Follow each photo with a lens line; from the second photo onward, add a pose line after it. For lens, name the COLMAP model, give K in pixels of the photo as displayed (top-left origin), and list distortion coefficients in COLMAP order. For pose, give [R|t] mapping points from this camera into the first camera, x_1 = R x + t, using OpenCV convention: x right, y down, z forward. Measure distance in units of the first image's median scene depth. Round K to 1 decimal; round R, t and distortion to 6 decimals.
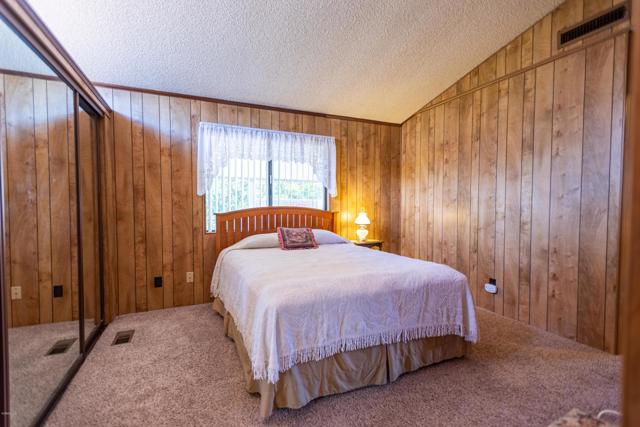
lens RADIAL K [[299.3, 0, 320.9], [0, 299.3, 214.5], [0, 0, 1]] dist [0.017792, -0.005653]
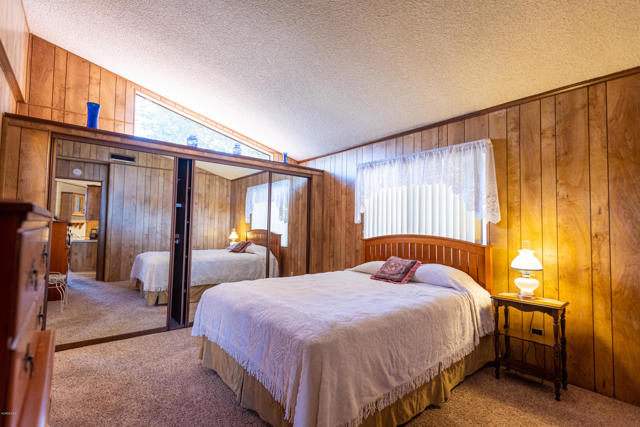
lens RADIAL K [[299.3, 0, 321.4], [0, 299.3, 213.5], [0, 0, 1]] dist [0.017792, -0.005653]
pose [[0.274064, -0.047223, -0.960551, 0.606586], [-0.059543, 0.996044, -0.065957, -0.012849], [0.959867, 0.075270, 0.270168, 0.445366]]
